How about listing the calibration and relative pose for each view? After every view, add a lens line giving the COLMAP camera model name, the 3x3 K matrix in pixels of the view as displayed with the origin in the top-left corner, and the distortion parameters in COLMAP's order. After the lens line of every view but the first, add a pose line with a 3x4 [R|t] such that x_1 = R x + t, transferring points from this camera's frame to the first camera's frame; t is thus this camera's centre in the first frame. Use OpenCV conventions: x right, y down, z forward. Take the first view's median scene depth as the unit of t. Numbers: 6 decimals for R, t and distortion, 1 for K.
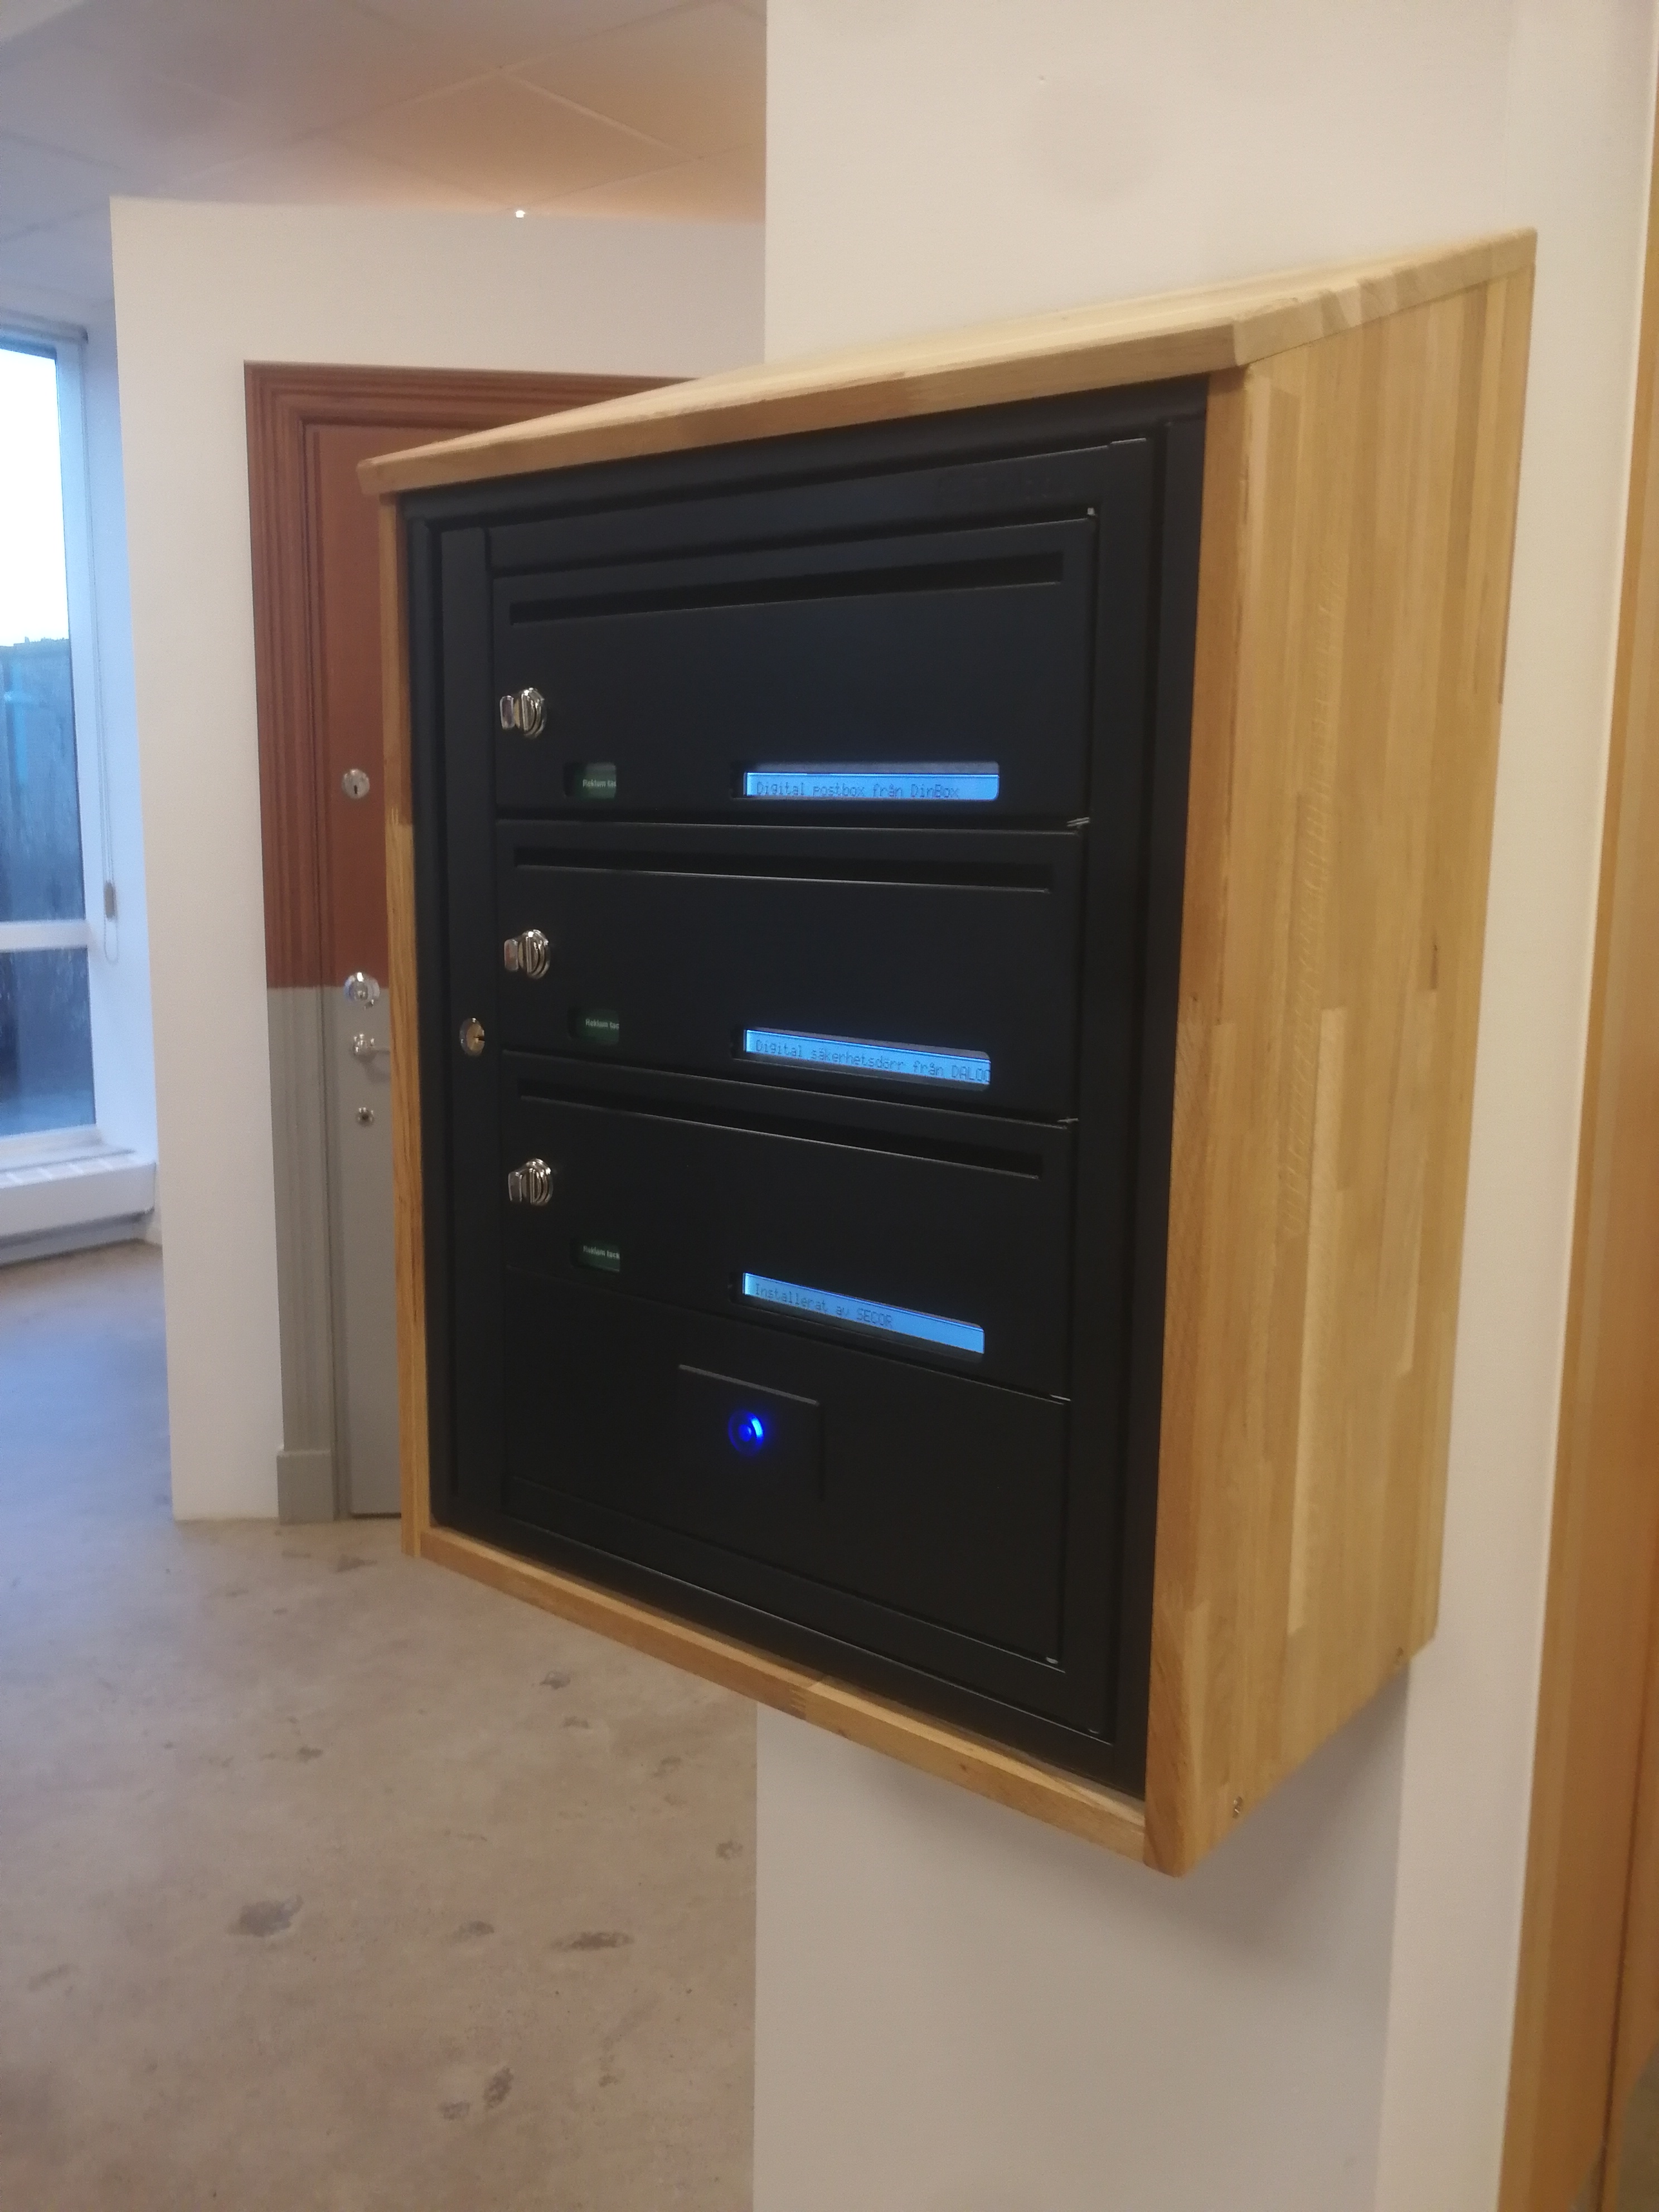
lens RADIAL K [[1752.3, 0, 829.5], [0, 1752.3, 1106.0], [0, 0, 1]] dist [-0.002381, 0.000886]
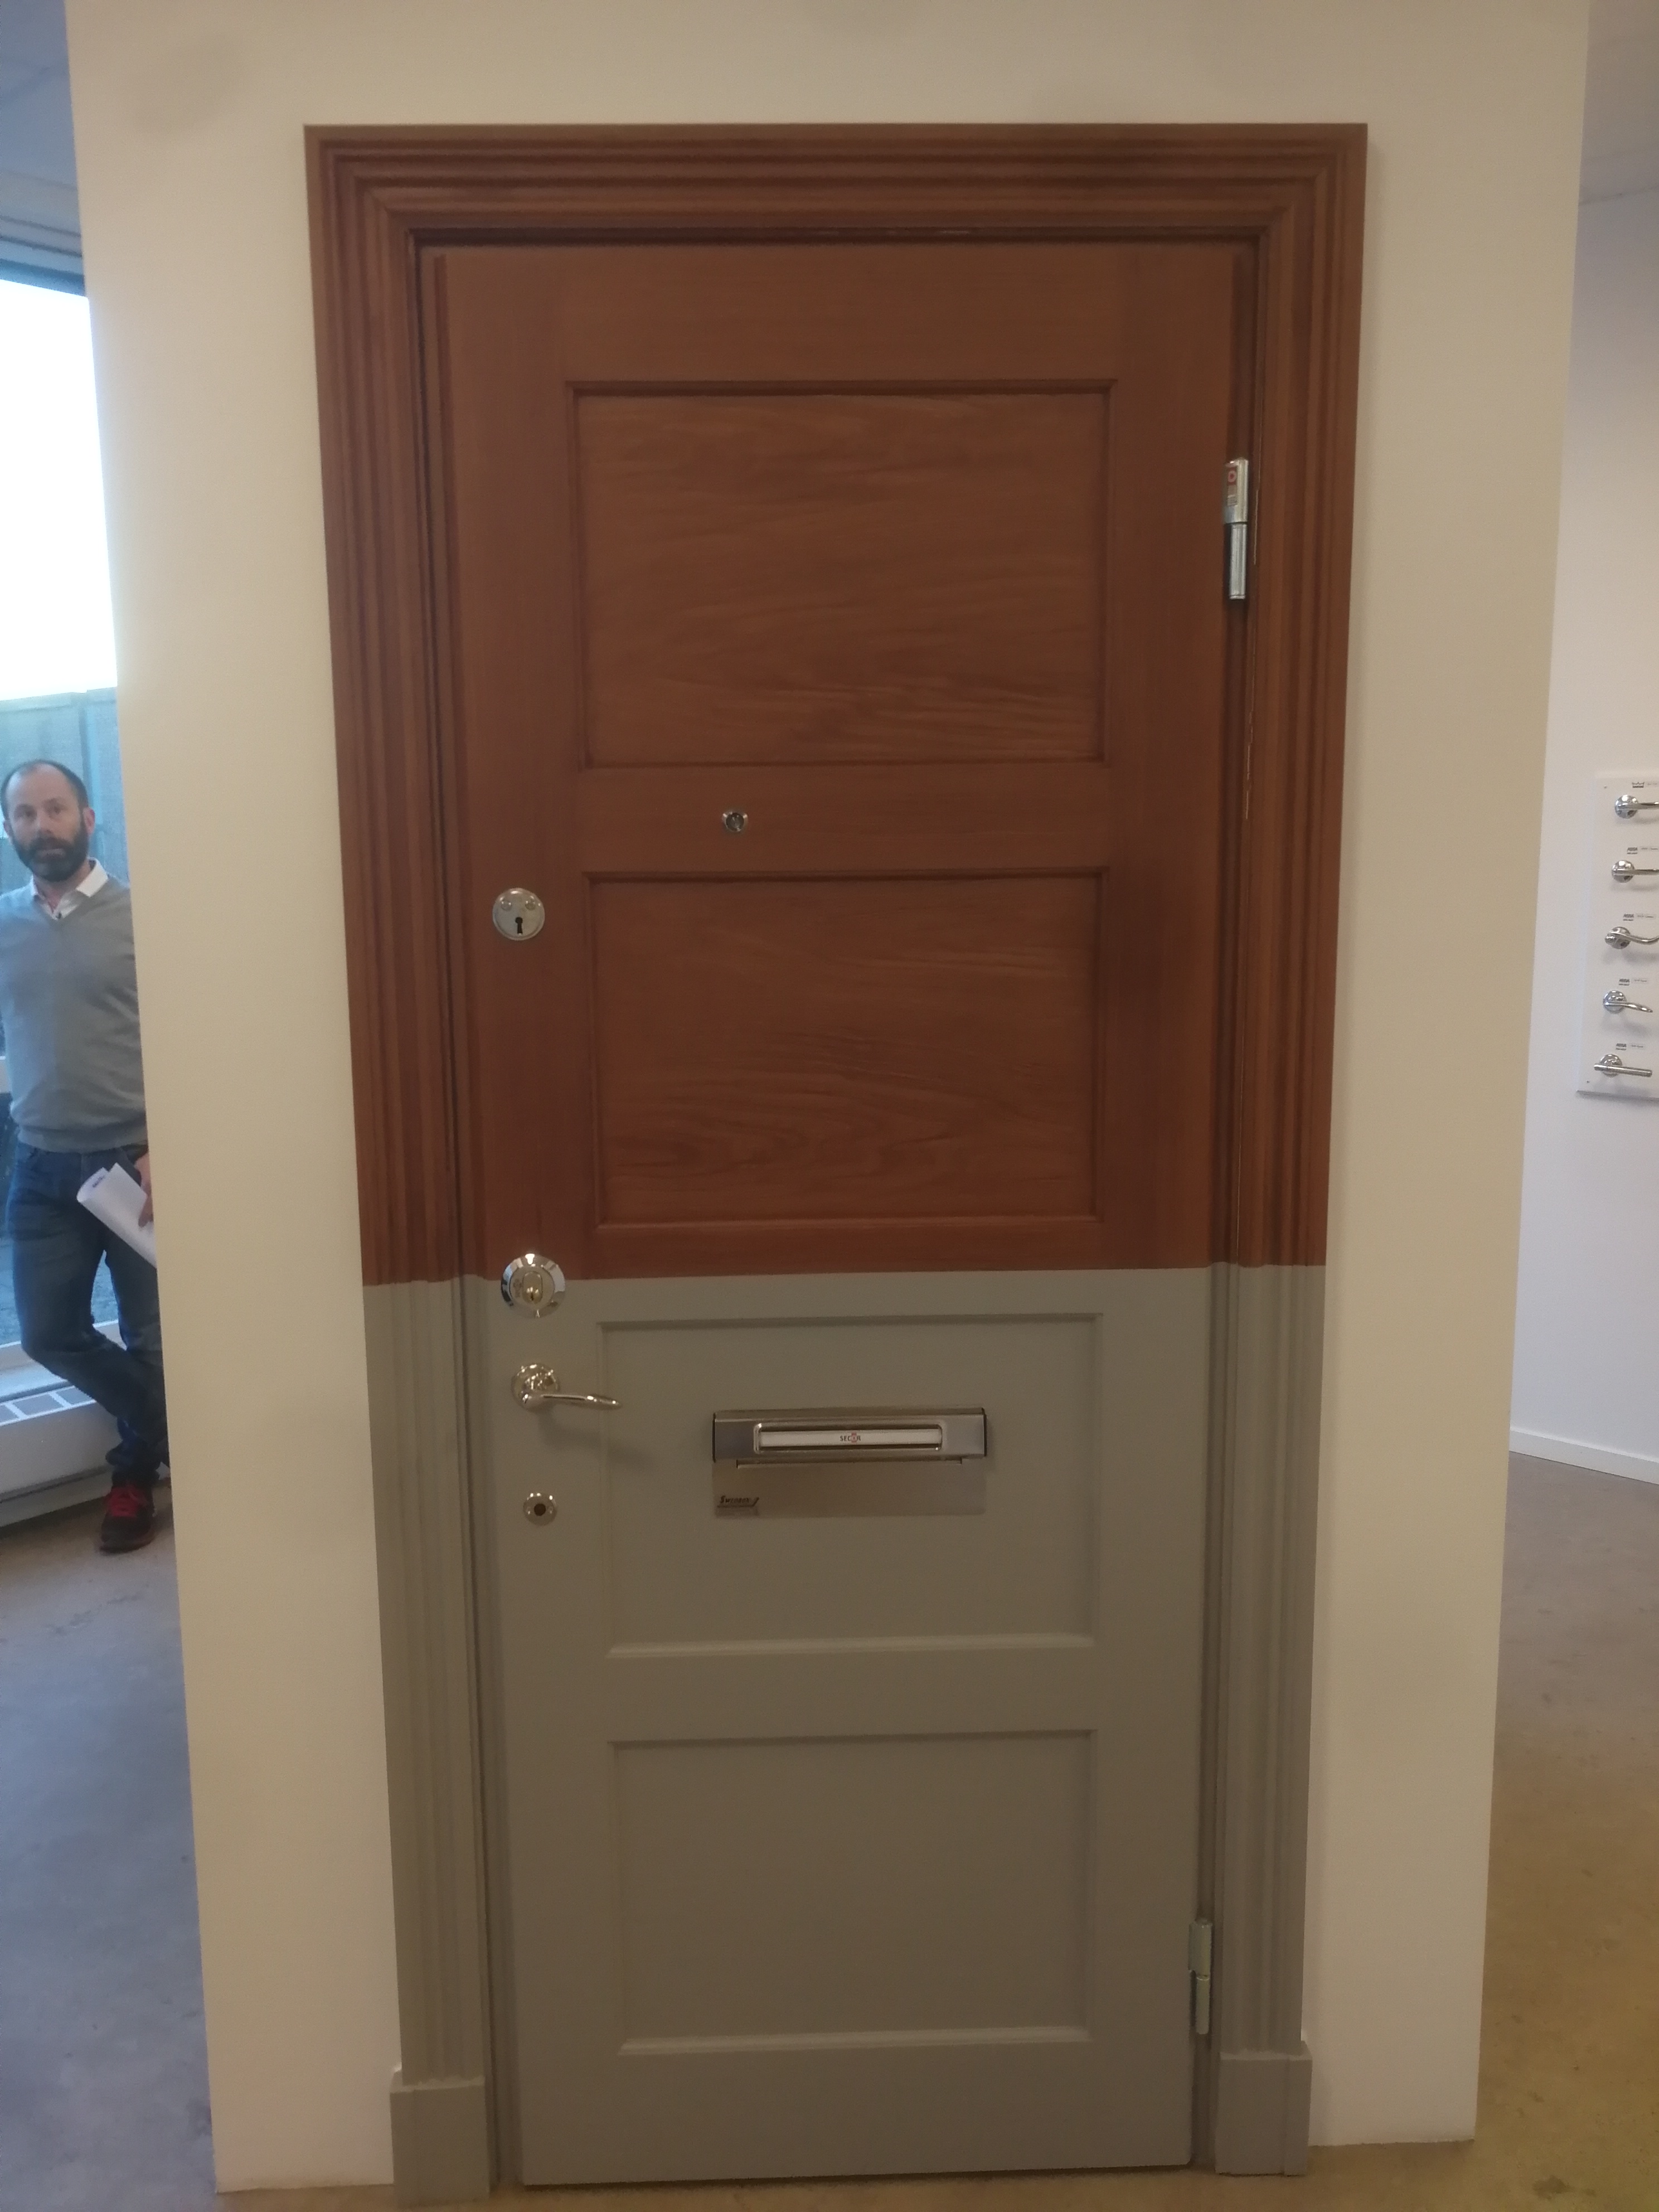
lens RADIAL K [[1873.8, 0, 829.5], [0, 1873.8, 1106.0], [0, 0, 1]] dist [0.004176, -0.006415]
pose [[0.997950, -0.013080, -0.062648, -0.137118], [0.013348, 0.999903, 0.003861, -0.123232], [0.062592, -0.004689, 0.998028, 0.421110]]
